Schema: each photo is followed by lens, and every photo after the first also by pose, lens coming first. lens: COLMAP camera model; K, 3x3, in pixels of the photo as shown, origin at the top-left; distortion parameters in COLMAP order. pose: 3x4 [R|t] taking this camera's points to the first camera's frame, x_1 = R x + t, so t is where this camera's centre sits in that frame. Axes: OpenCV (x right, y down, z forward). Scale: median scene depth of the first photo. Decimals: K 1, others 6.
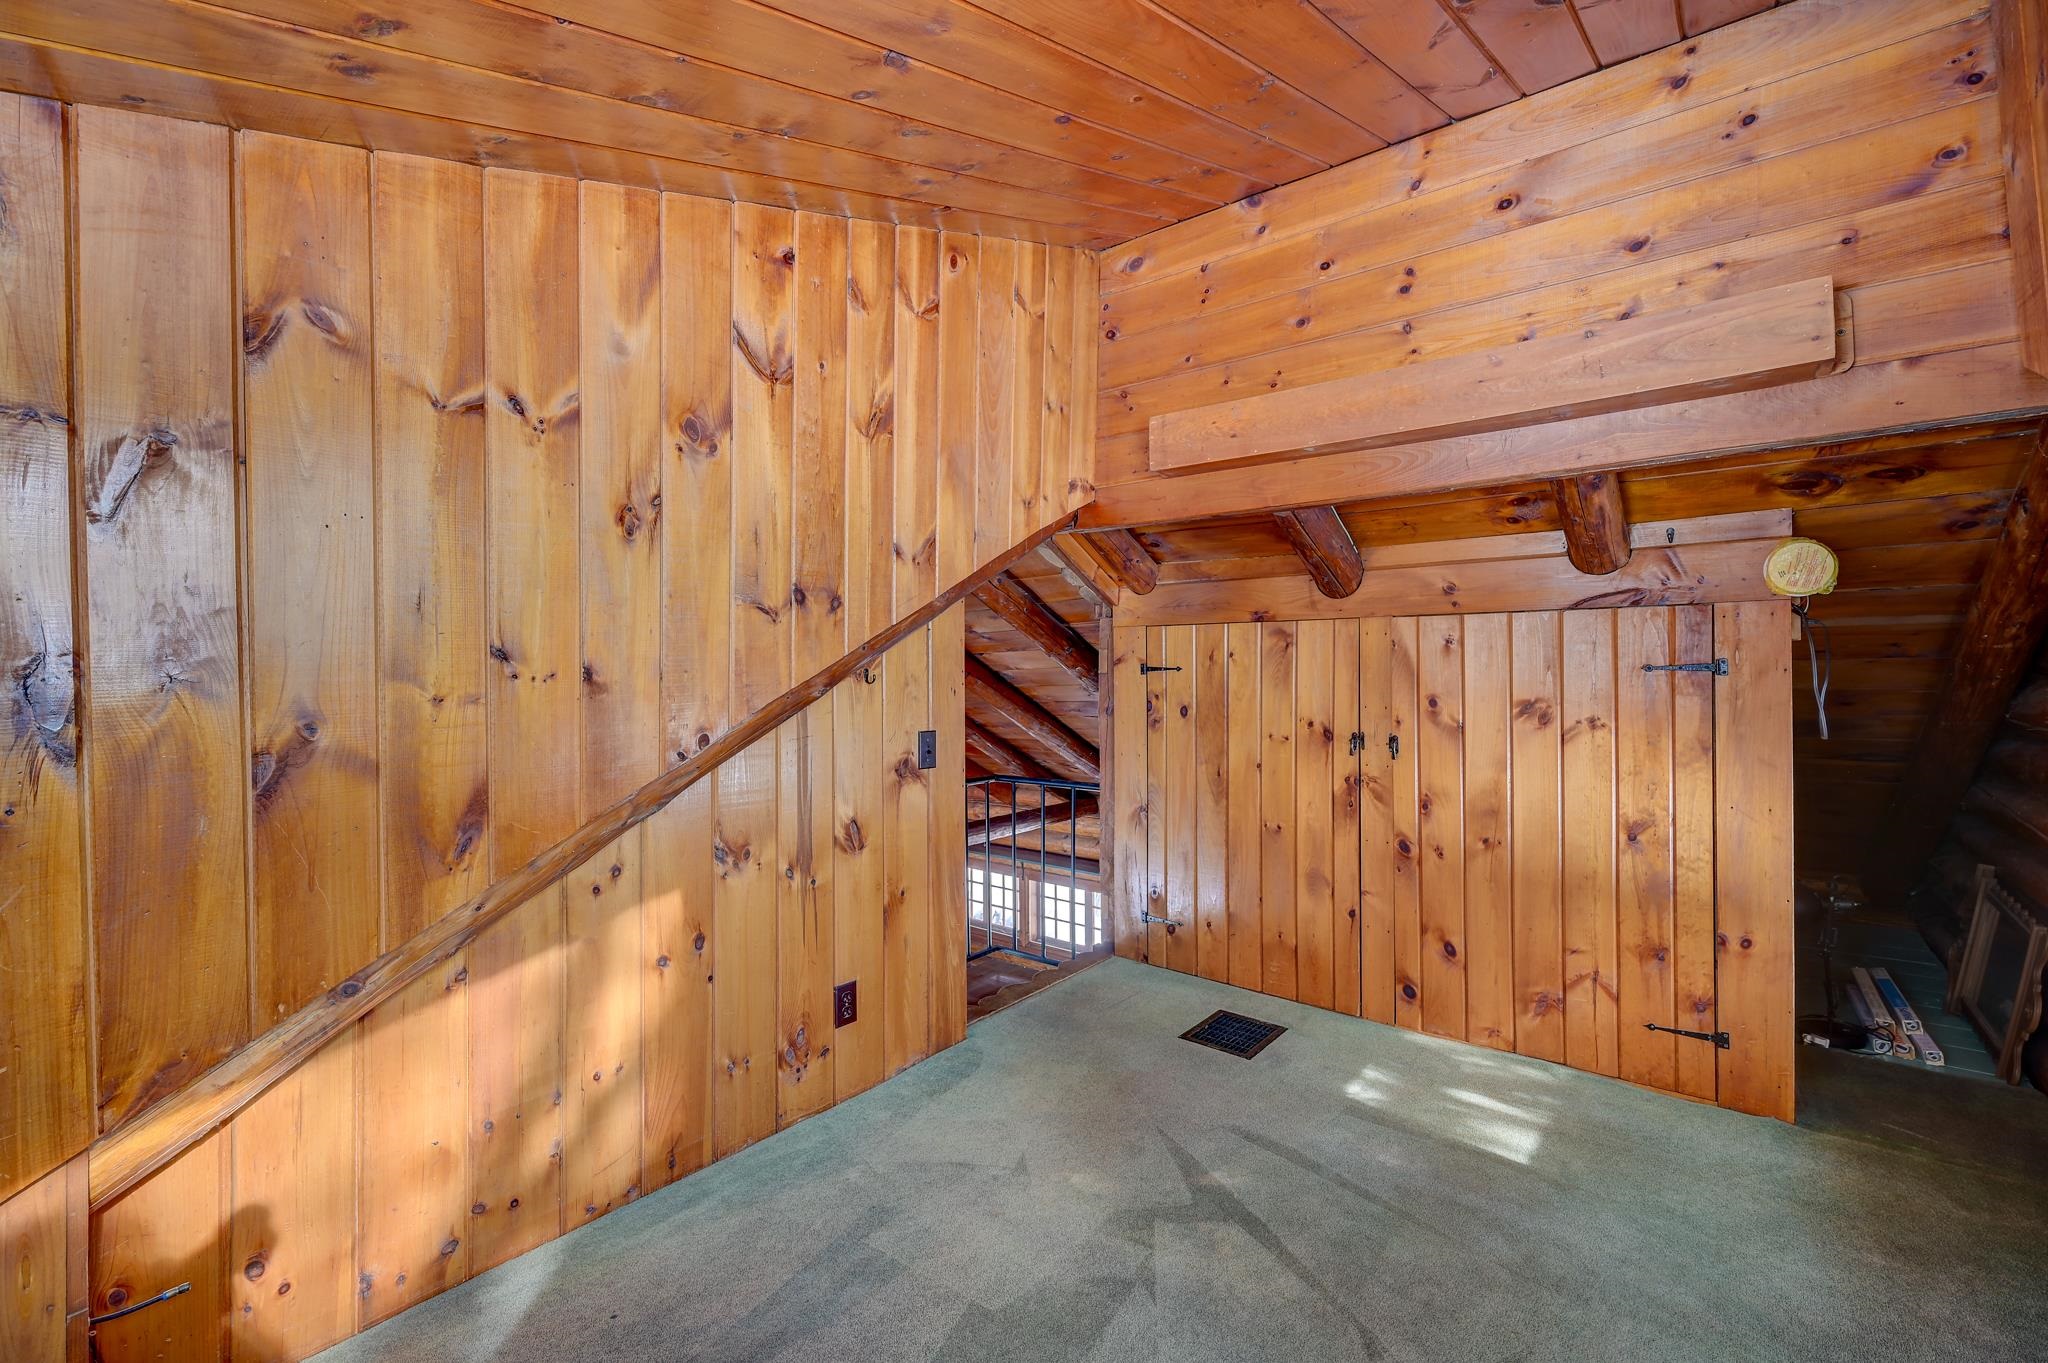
lens RADIAL K [[876.1, 0, 1024.0], [0, 876.1, 681.5], [0, 0, 1]] dist [-0.000109, 0.000017]
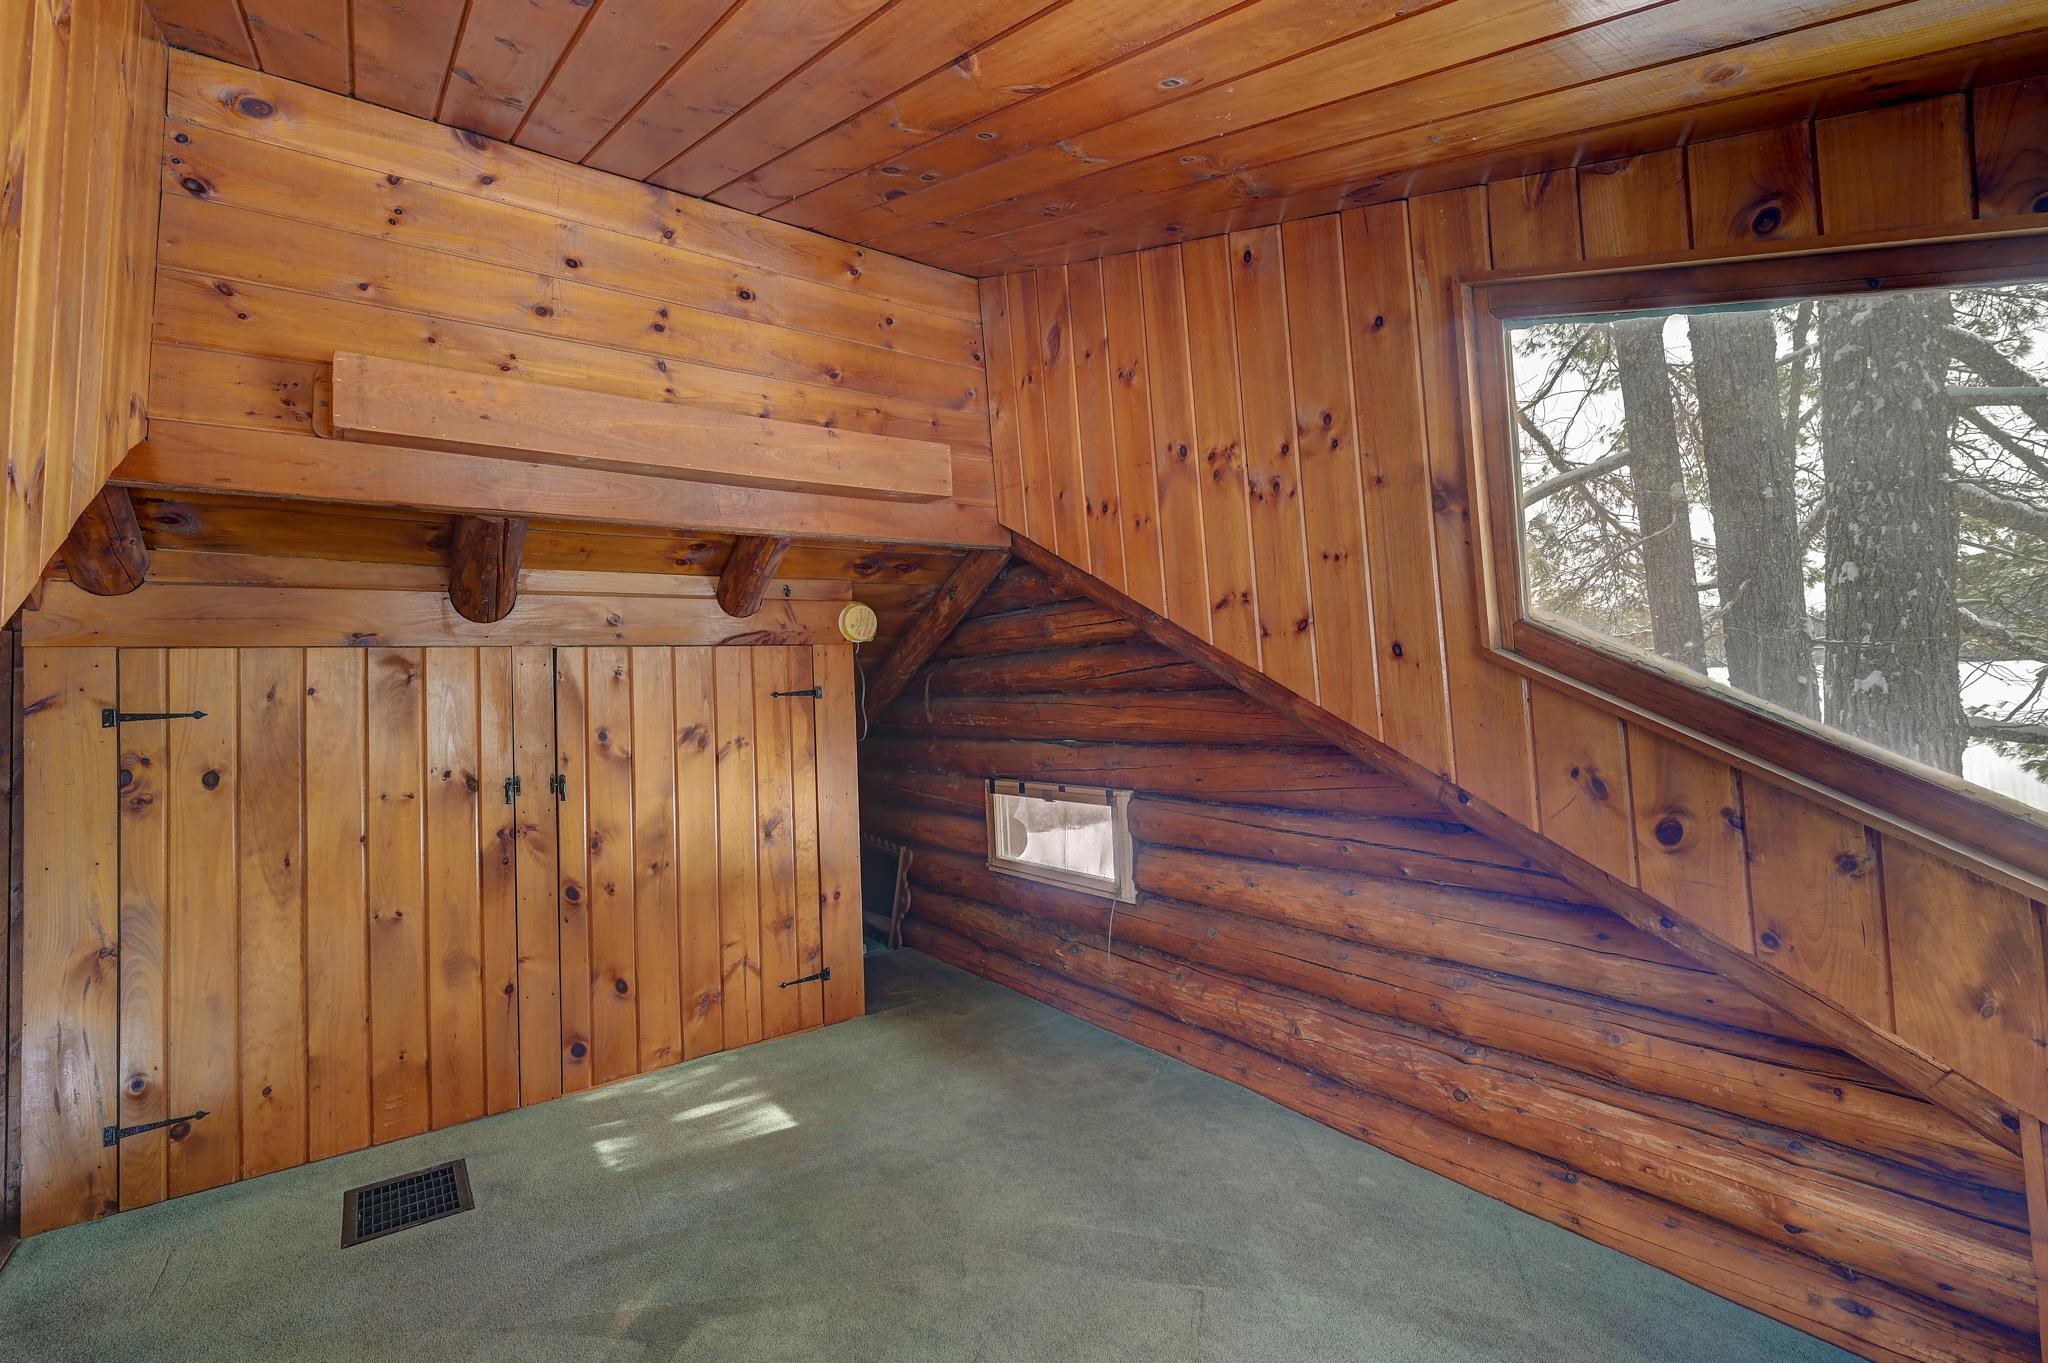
lens RADIAL K [[919.5, 0, 1028.0], [0, 919.5, 654.5], [0, 0, 1]] dist [-0.000318, -0.000215]
pose [[0.239746, 0.025398, 0.970503, -0.421339], [0.046754, 0.998196, -0.037673, -0.005562], [-0.969709, 0.054407, 0.238126, 0.297092]]
